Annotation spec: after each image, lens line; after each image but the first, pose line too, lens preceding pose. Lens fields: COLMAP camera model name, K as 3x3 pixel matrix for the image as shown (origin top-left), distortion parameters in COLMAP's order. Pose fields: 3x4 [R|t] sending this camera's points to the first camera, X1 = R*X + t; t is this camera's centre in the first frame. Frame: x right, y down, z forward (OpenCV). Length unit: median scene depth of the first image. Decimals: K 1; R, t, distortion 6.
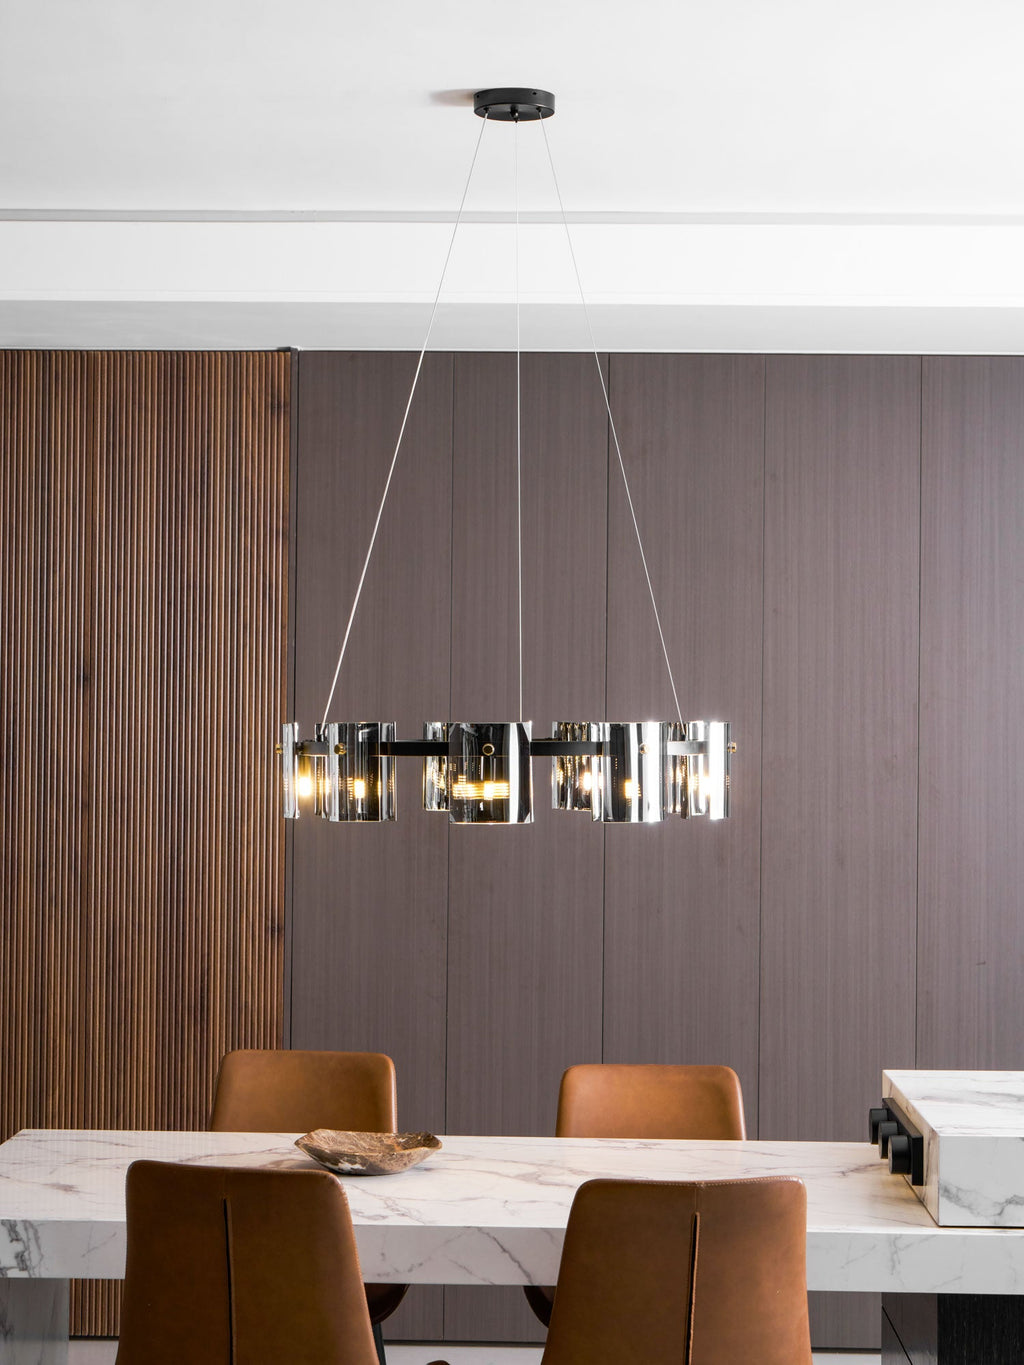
lens RADIAL K [[3073.2, 0, 517.0], [0, 3073.2, 649.4], [0, 0, 1]] dist [0.047441, 0.343121]
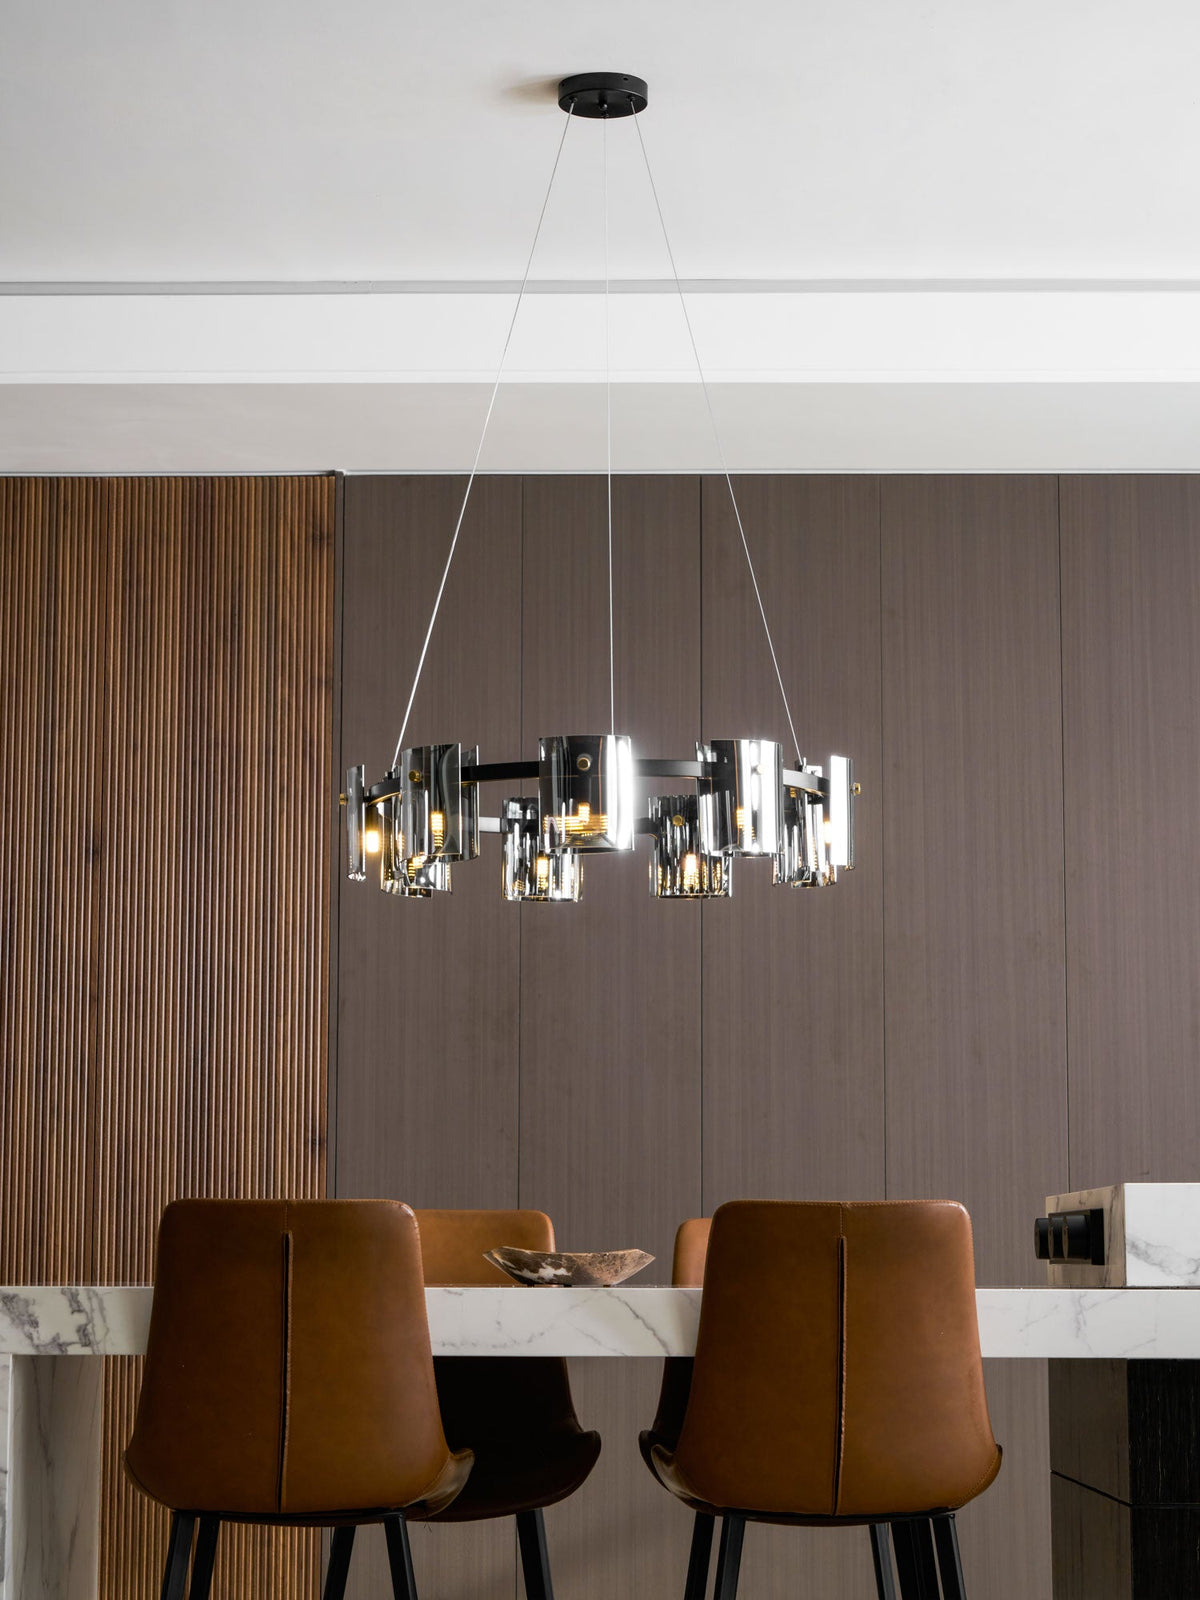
lens RADIAL K [[3602.2, 0, 605.9], [0, 3602.2, 761.3], [0, 0, 1]] dist [0.047441, 0.343121]
pose [[0.999807, -0.006097, 0.018681, -0.016496], [0.008396, 0.992054, -0.125534, 0.112246], [-0.017767, 0.125666, 0.991913, -0.004204]]
